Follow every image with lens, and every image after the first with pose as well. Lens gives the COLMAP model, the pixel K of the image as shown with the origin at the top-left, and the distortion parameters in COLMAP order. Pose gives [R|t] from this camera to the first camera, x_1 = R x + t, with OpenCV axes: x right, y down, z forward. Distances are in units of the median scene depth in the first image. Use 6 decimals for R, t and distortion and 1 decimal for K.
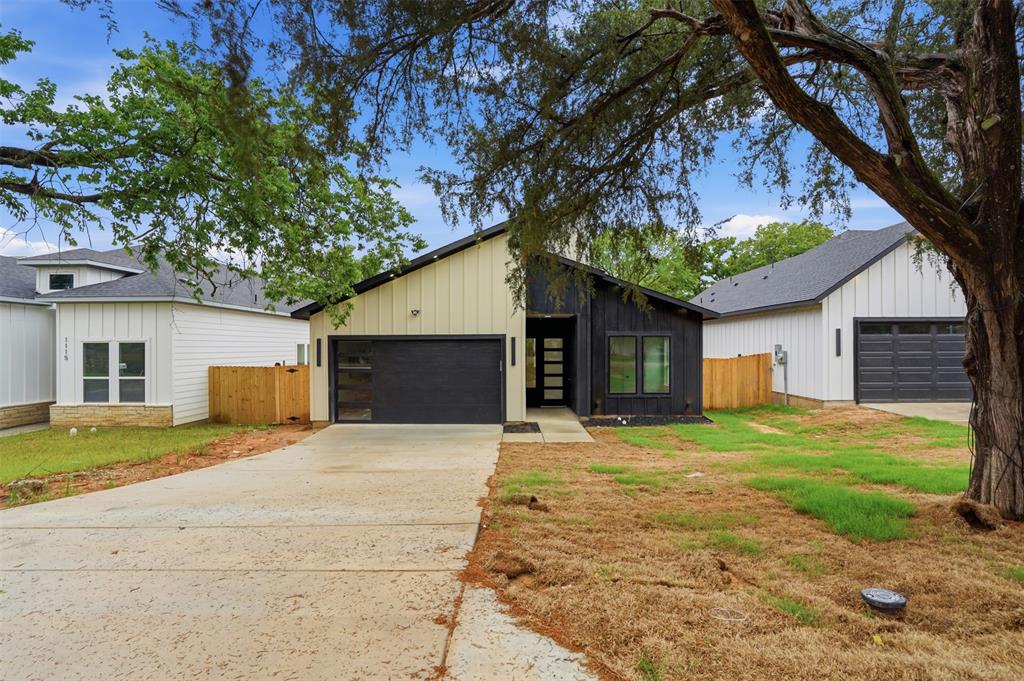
lens RADIAL K [[477.5, 0, 504.9], [0, 477.5, 346.3], [0, 0, 1]] dist [-0.060084, 0.021781]
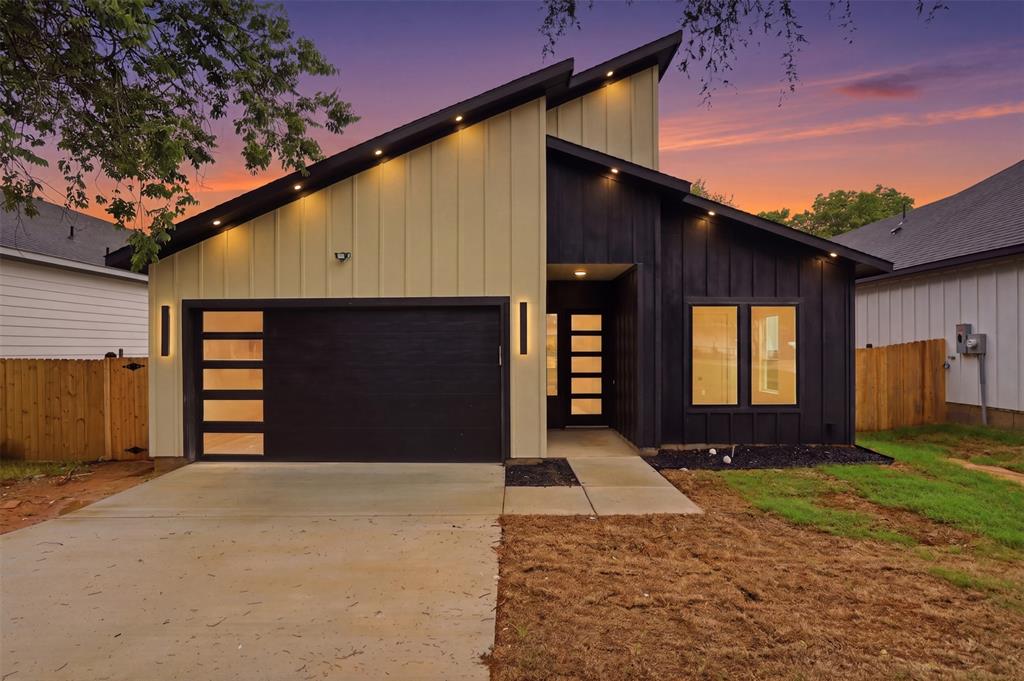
lens RADIAL K [[557.5, 0, 503.6], [0, 557.5, 344.6], [0, 0, 1]] dist [-0.051584, 0.039876]
pose [[1.000000, -0.000151, 0.000015, -0.004434], [0.000151, 0.999994, -0.003460, 0.029305], [-0.000014, 0.003460, 0.999994, 0.353097]]
